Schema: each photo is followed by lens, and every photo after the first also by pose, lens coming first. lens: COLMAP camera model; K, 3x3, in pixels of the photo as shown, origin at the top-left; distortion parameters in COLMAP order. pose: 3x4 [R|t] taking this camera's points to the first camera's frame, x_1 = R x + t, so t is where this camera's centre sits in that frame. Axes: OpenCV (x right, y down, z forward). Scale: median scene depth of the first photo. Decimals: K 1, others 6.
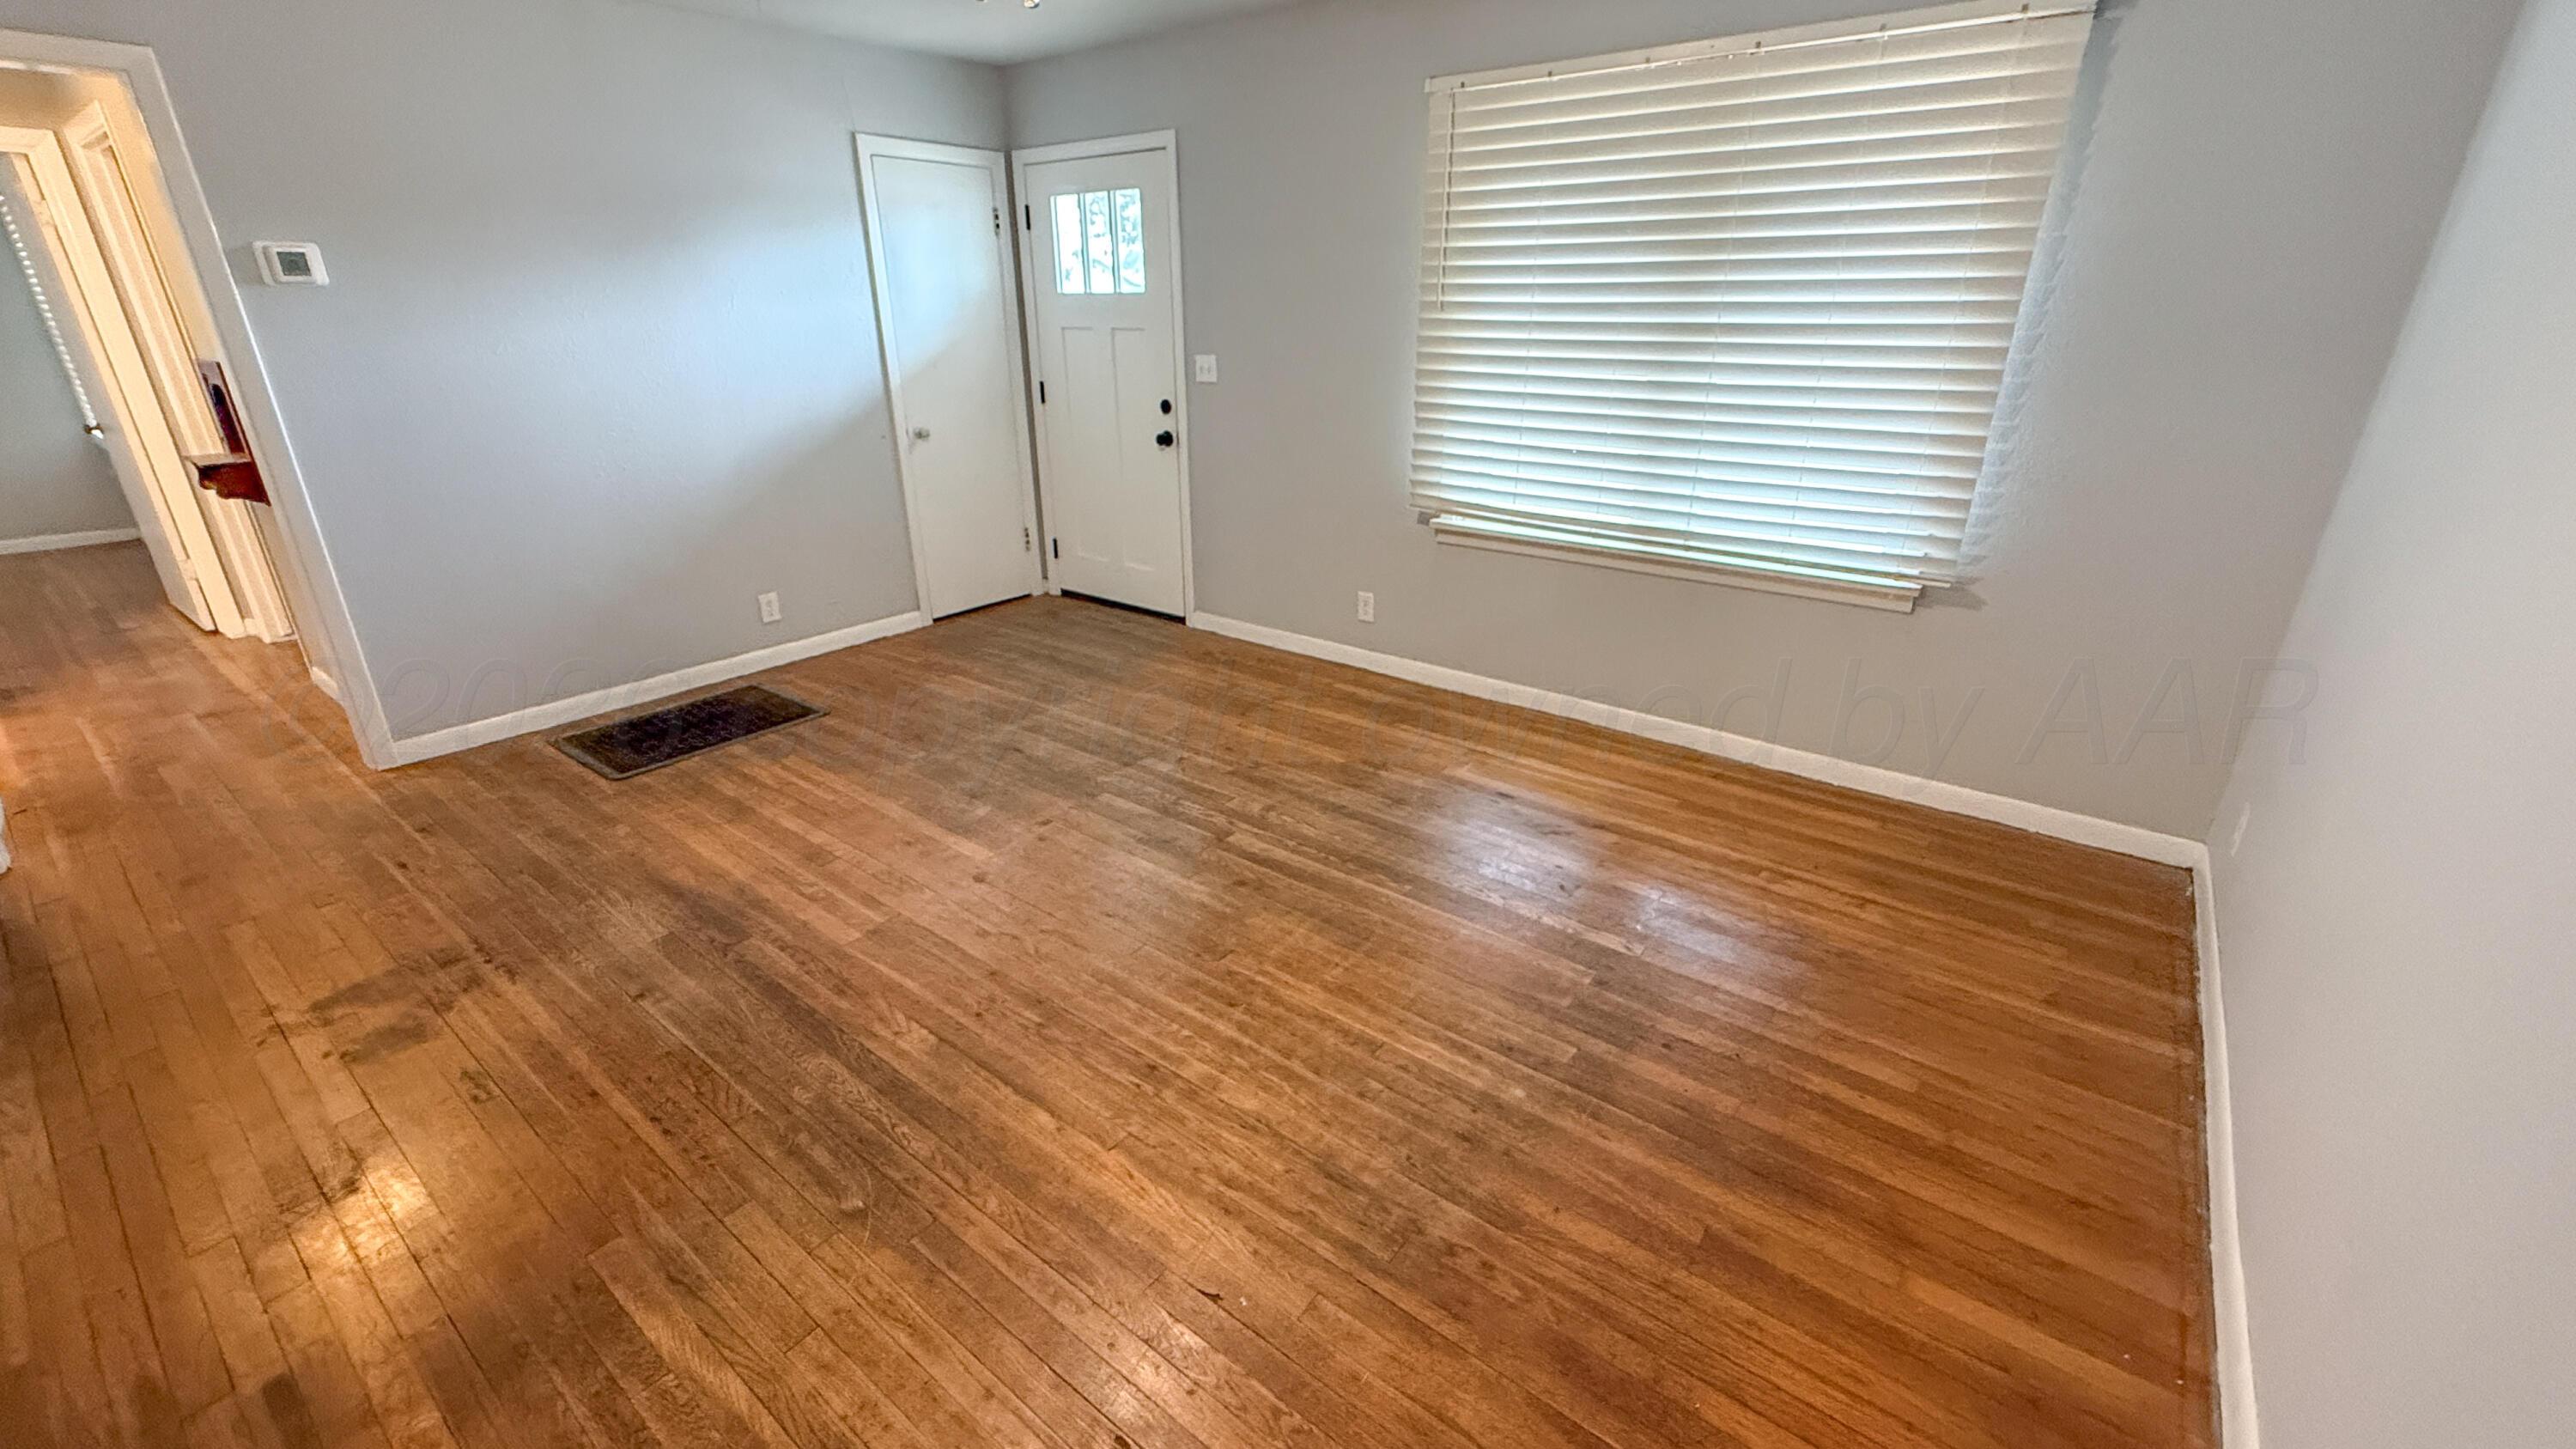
lens RADIAL K [[1042.6, 0, 1286.8], [0, 1042.6, 730.6], [0, 0, 1]] dist [0.001480, 0.000306]
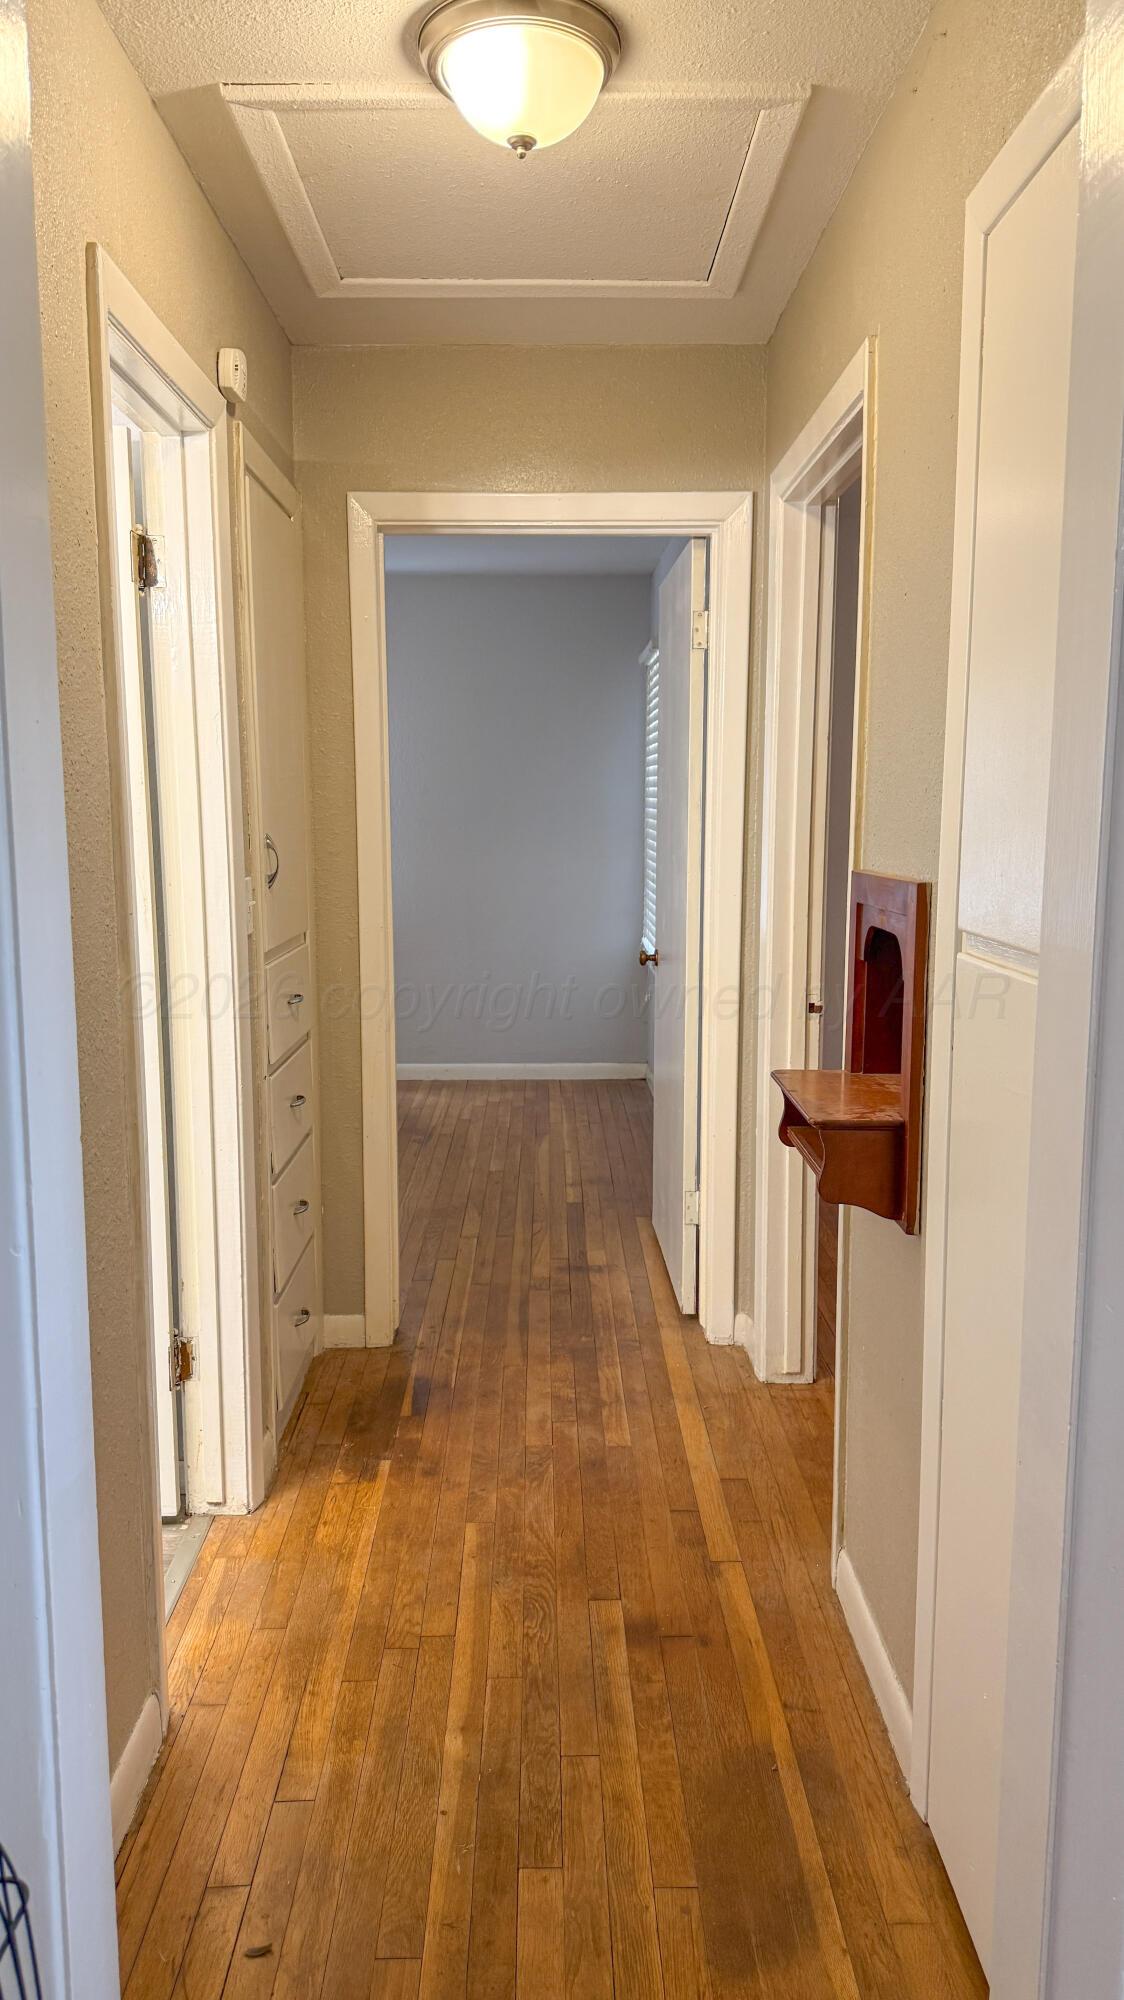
lens RADIAL K [[1466.6, 0, 560.4], [0, 1466.6, 1001.4], [0, 0, 1]] dist [0.011090, -0.039493]
pose [[0.629136, 0.102781, -0.770470, -0.604439], [-0.290084, 0.950652, -0.110055, -0.187128], [0.721137, 0.292740, 0.627905, 0.507261]]
